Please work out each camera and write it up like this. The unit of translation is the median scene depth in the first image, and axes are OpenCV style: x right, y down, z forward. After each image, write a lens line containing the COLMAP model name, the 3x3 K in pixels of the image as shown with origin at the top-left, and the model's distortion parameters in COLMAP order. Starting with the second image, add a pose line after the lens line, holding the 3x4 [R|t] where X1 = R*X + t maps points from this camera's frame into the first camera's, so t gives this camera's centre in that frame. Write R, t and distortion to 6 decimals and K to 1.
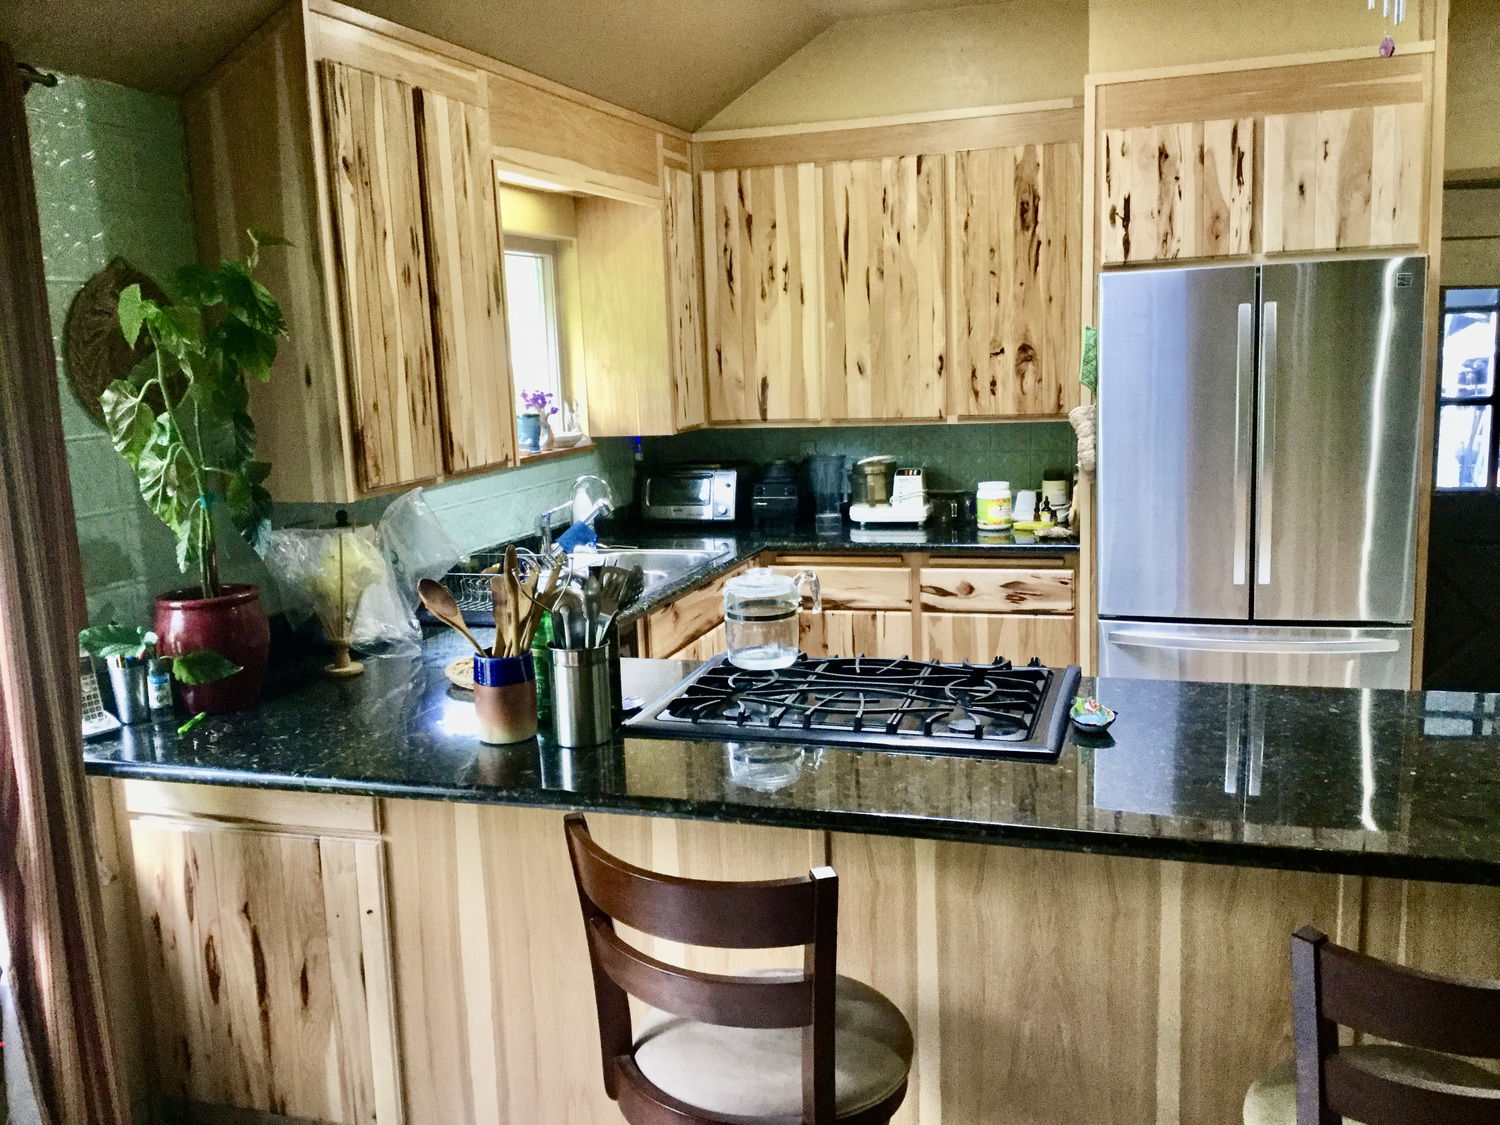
lens RADIAL K [[1347.5, 0, 750.0], [0, 1347.5, 562.5], [0, 0, 1]] dist [0.160130, -0.333697]
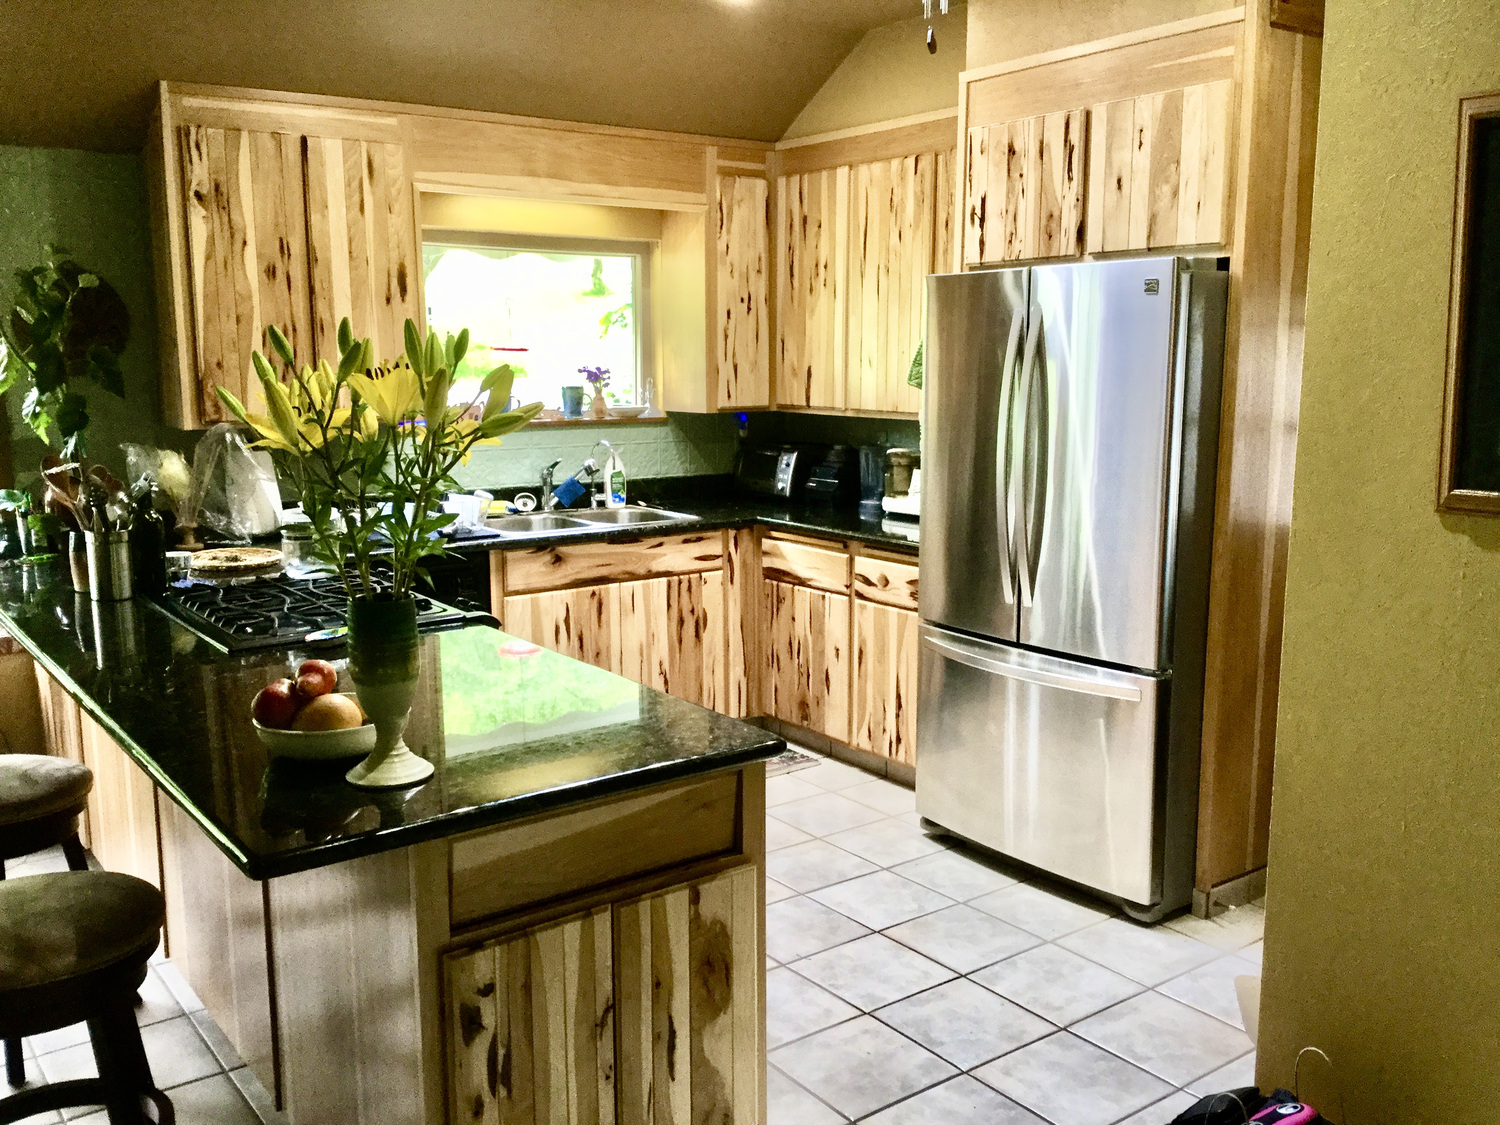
lens RADIAL K [[1347.5, 0, 750.0], [0, 1347.5, 562.5], [0, 0, 1]] dist [0.160130, -0.333697]
pose [[0.805686, 0.129353, -0.578046, 0.661900], [-0.123601, 0.991096, 0.049507, -0.032189], [0.579303, 0.031560, 0.814501, 0.108096]]
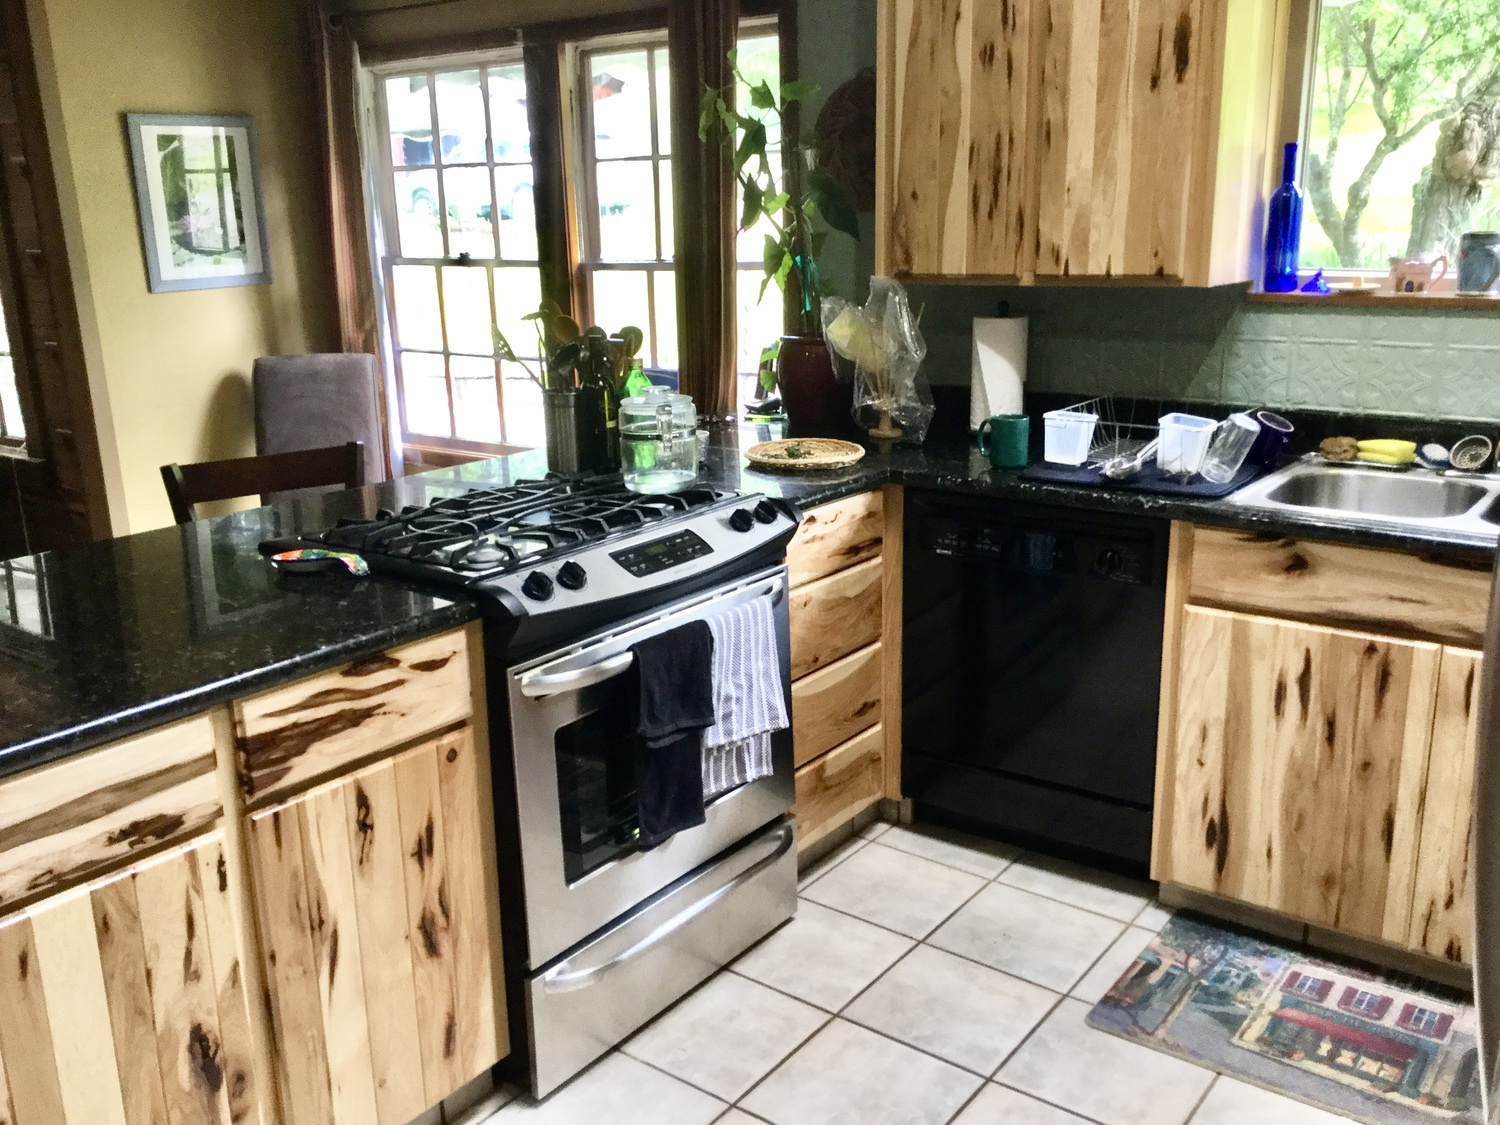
lens RADIAL K [[1347.5, 0, 750.0], [0, 1347.5, 562.5], [0, 0, 1]] dist [0.160130, -0.333697]
pose [[-0.335684, 0.290571, -0.896038, 0.517080], [-0.119917, 0.930312, 0.346610, -0.130124], [0.934310, 0.223802, -0.277447, 0.804223]]
